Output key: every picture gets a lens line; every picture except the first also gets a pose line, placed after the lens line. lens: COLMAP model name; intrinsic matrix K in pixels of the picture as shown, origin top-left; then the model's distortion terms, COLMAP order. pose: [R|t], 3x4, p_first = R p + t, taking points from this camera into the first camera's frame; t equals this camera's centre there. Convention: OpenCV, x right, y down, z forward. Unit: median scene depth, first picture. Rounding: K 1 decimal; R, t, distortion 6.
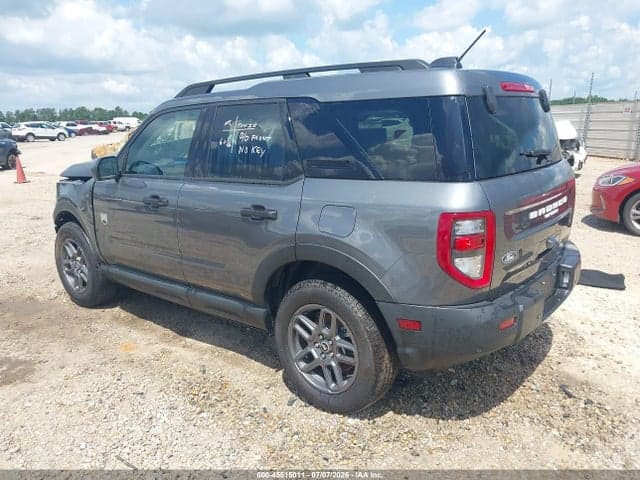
lens RADIAL K [[513.6, 0, 320.3], [0, 513.6, 238.3], [0, 0, 1]] dist [0.002868, -0.004621]
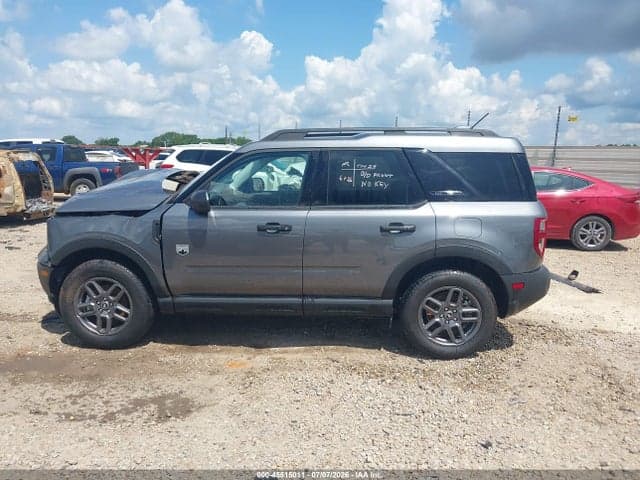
lens RADIAL K [[521.0, 0, 317.4], [0, 521.0, 248.3], [0, 0, 1]] dist [0.007006, -0.008868]
pose [[0.801891, -0.072903, 0.593005, -1.089913], [0.102075, 0.994652, -0.015750, 0.002770], [-0.588686, 0.073161, 0.805044, -0.005691]]
